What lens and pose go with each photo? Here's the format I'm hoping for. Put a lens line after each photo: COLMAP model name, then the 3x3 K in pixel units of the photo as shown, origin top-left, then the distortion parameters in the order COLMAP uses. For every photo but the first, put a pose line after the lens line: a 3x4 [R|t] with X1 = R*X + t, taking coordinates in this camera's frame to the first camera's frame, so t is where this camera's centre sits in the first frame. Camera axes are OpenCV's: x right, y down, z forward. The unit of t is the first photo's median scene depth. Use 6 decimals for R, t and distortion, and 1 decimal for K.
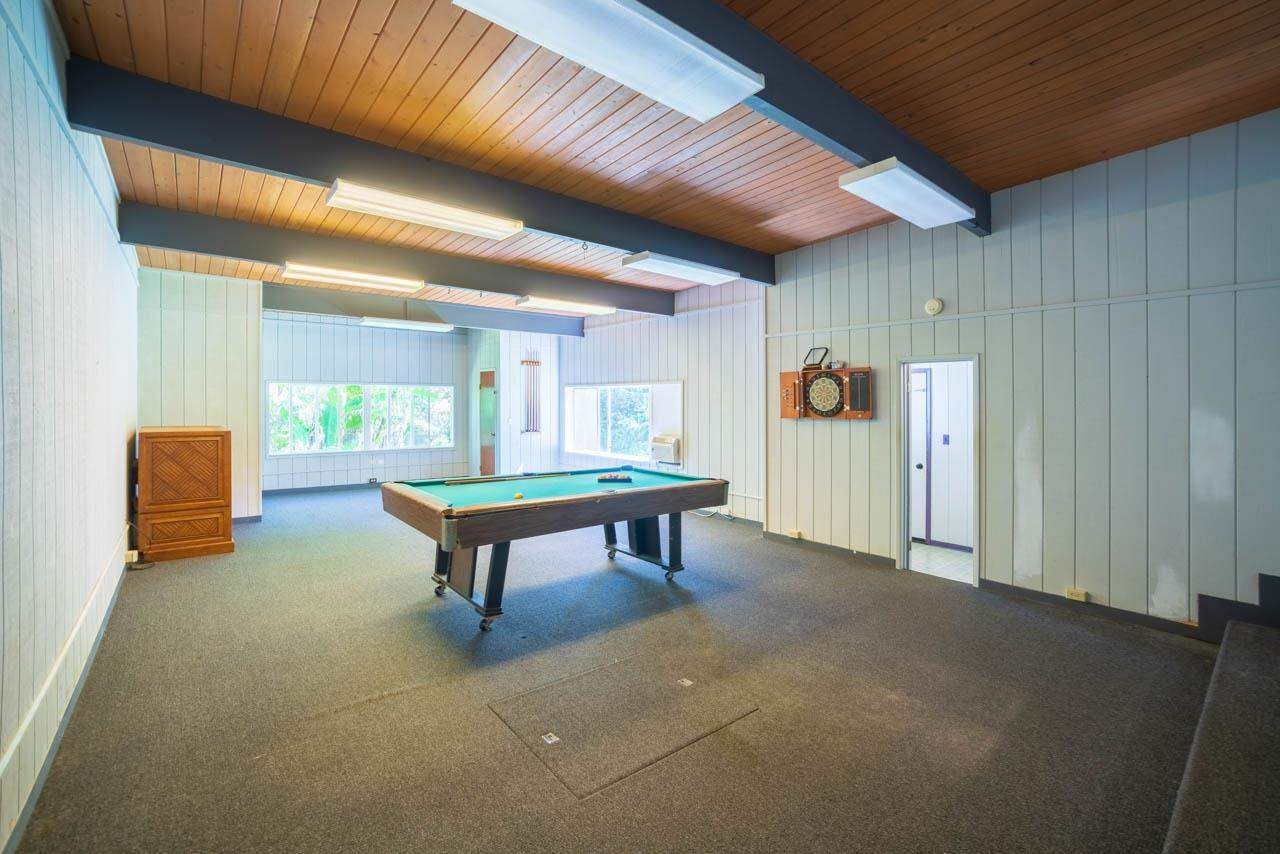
lens RADIAL K [[553.6, 0, 679.8], [0, 553.6, 420.9], [0, 0, 1]] dist [-0.053252, 0.029709]
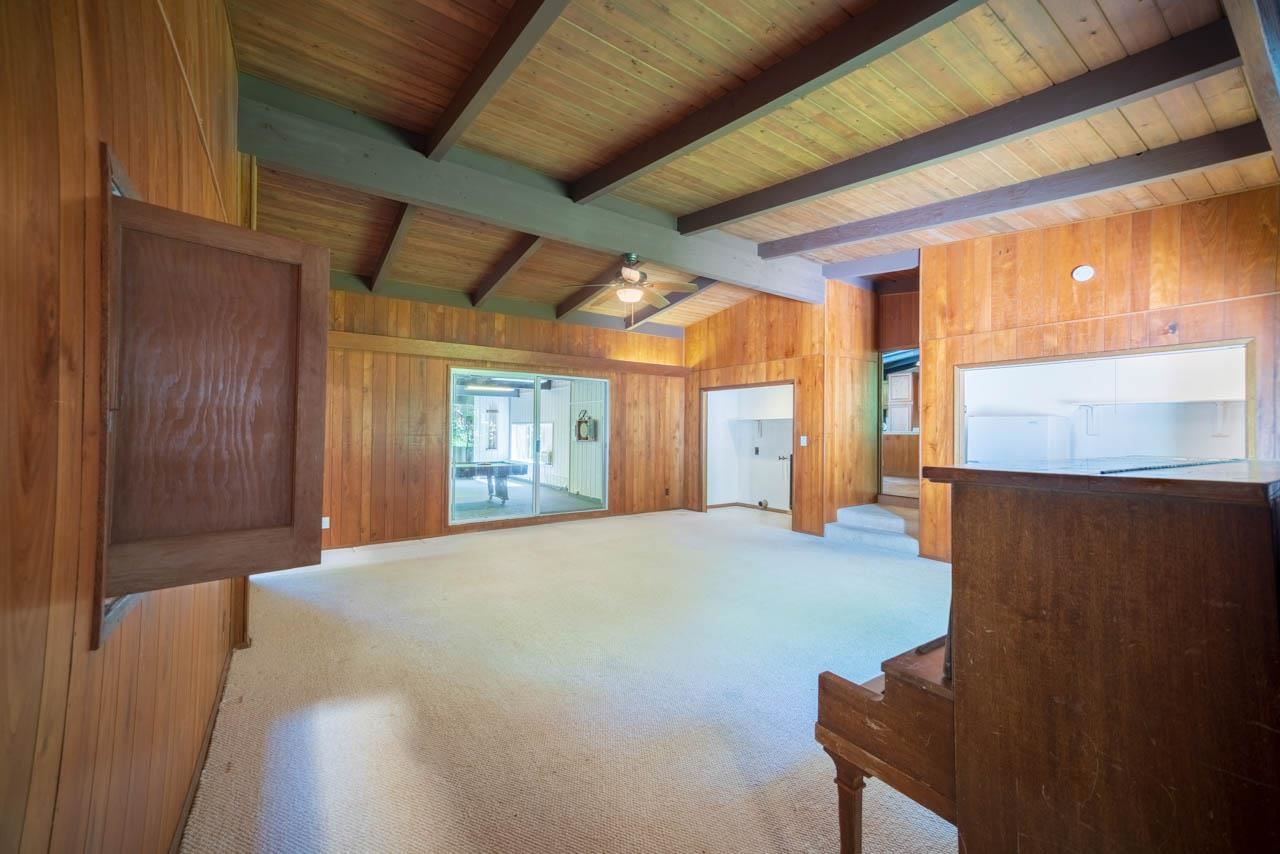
lens RADIAL K [[505.5, 0, 632.7], [0, 505.5, 420.9], [0, 0, 1]] dist [-0.000278, 0.007244]
pose [[0.991247, -0.006375, -0.131863, 0.785940], [-0.000026, 0.998824, -0.048487, 0.016064], [0.132017, 0.048066, 0.990081, -1.147125]]
